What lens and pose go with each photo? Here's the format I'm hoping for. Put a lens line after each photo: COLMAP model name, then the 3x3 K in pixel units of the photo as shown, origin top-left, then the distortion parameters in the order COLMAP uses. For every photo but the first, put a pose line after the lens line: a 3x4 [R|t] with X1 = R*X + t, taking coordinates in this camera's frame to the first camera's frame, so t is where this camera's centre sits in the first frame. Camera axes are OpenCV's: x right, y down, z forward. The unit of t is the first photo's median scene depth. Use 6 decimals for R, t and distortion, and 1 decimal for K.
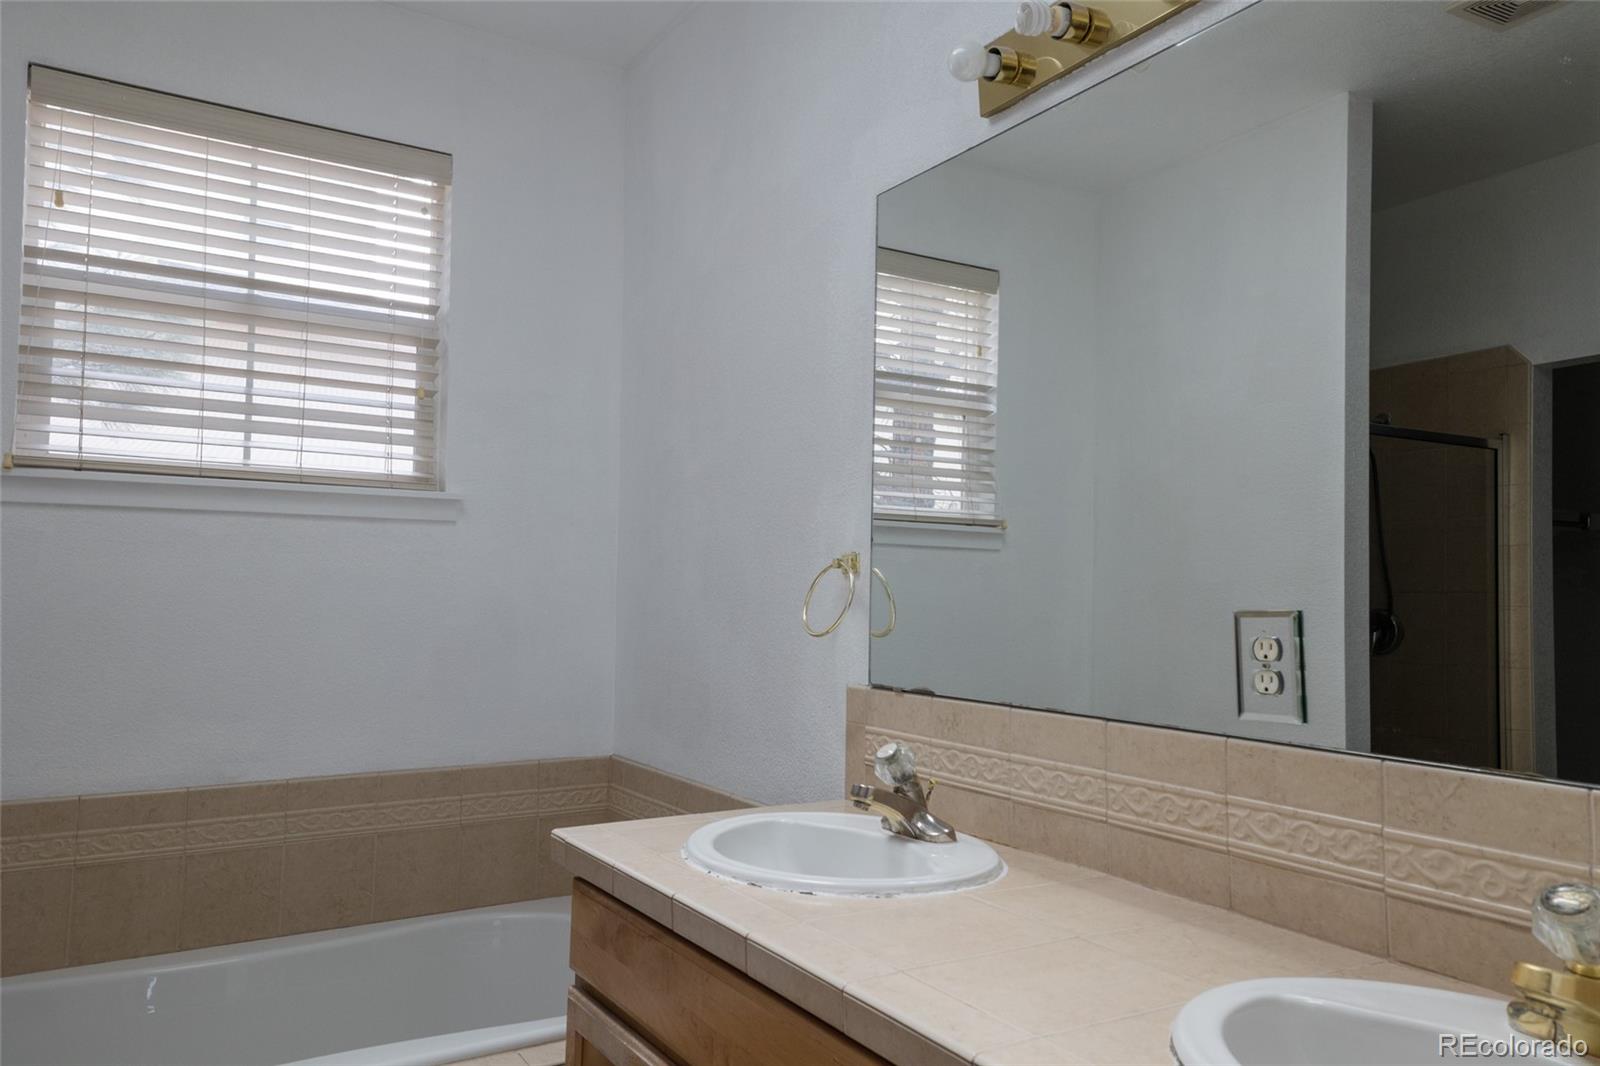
lens RADIAL K [[1168.3, 0, 794.5], [0, 1168.3, 530.4], [0, 0, 1]] dist [0.077307, 0.001568]
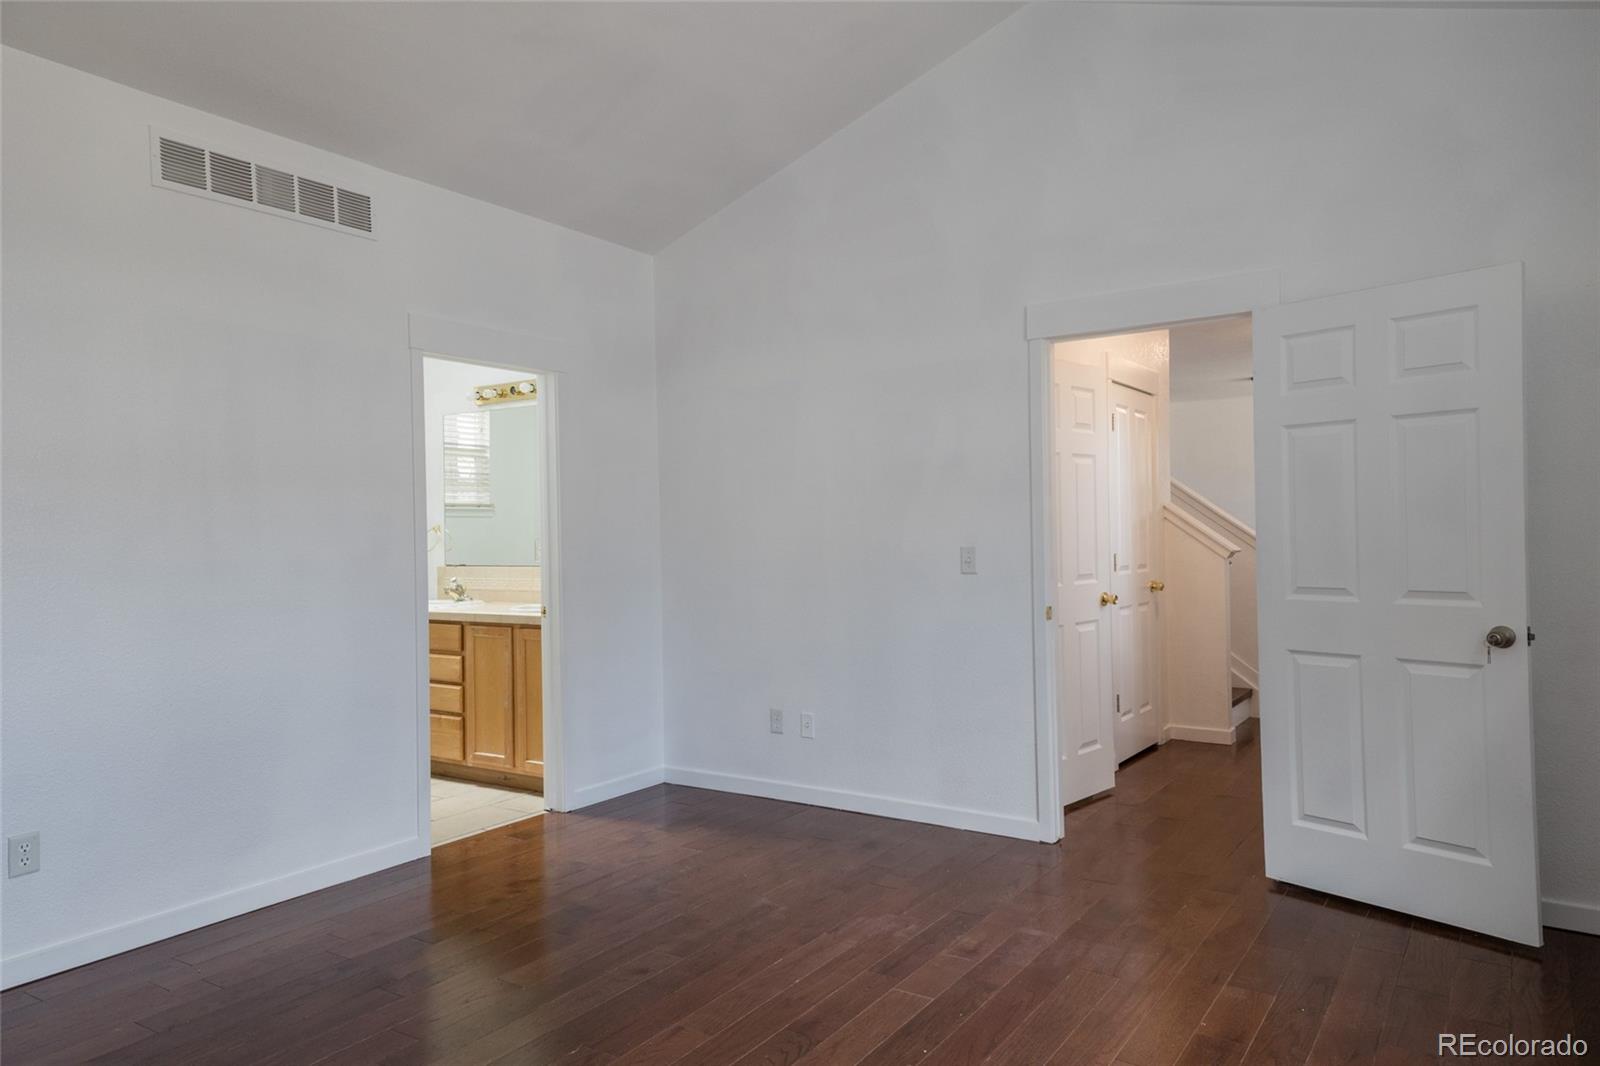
lens RADIAL K [[1077.5, 0, 800.5], [0, 1077.5, 531.6], [0, 0, 1]] dist [0.005432, 0.000845]
pose [[0.909996, -0.027922, 0.413676, -0.153489], [0.005497, 0.998455, 0.055300, -0.069253], [-0.414581, -0.048048, 0.908743, -1.194922]]
